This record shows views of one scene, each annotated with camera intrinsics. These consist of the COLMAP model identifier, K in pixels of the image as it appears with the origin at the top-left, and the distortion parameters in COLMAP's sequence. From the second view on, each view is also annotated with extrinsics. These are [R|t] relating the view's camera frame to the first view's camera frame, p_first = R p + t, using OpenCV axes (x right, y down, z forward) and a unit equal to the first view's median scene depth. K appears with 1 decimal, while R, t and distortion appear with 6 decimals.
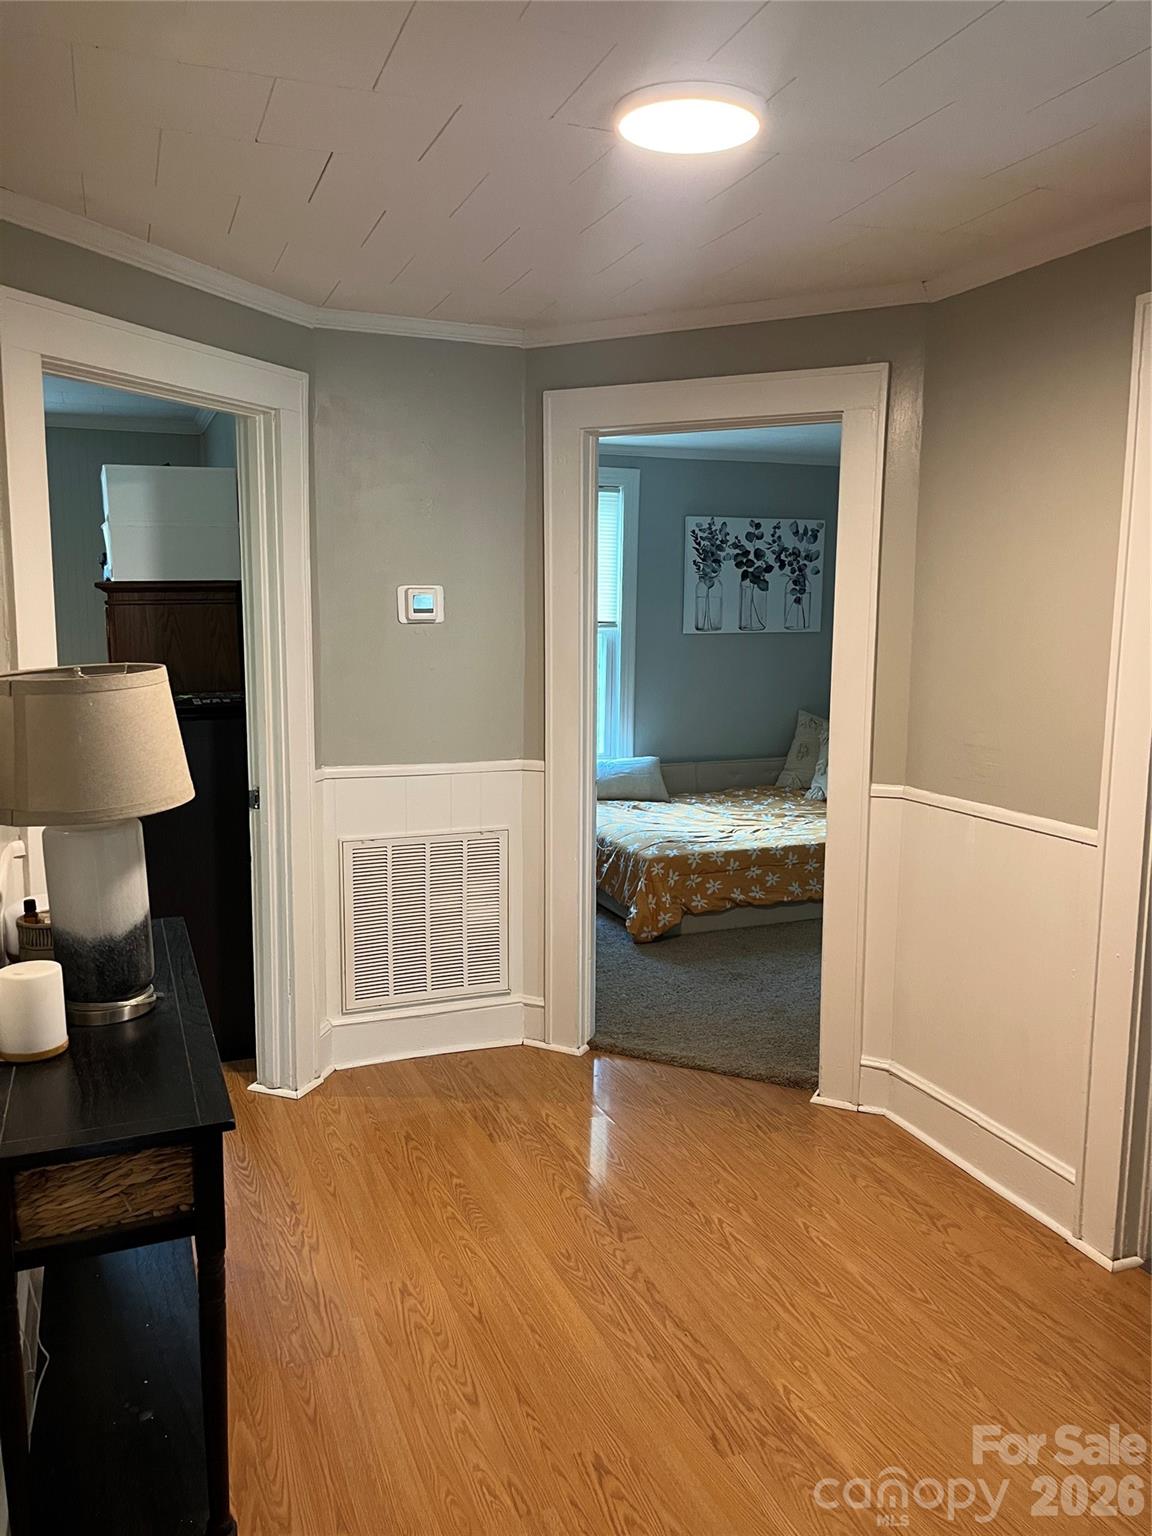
lens RADIAL K [[1130.2, 0, 574.0], [0, 1130.2, 776.9], [0, 0, 1]] dist [0.088972, -0.150982]
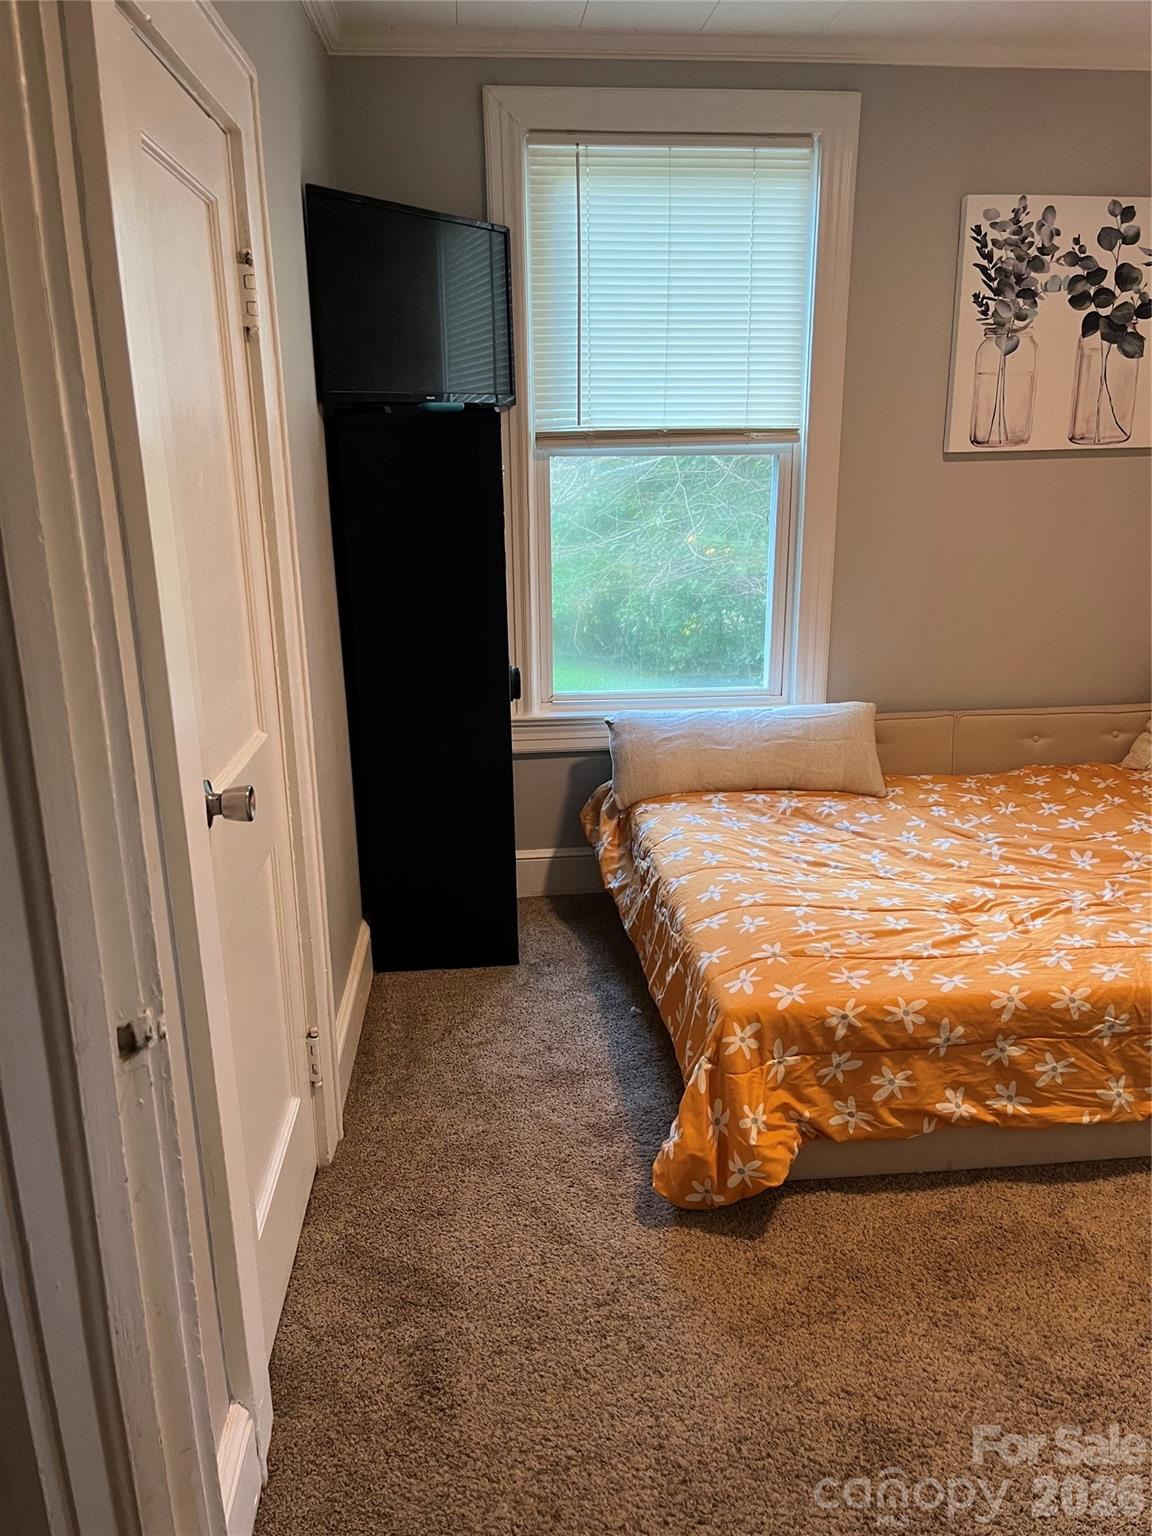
lens RADIAL K [[1179.1, 0, 582.3], [0, 1179.1, 784.9], [0, 0, 1]] dist [0.096850, -0.143306]
pose [[0.958255, 0.064038, -0.278650, 0.100228], [-0.026223, 0.990171, 0.137380, -0.050713], [0.284709, -0.124338, 0.950516, 0.445694]]
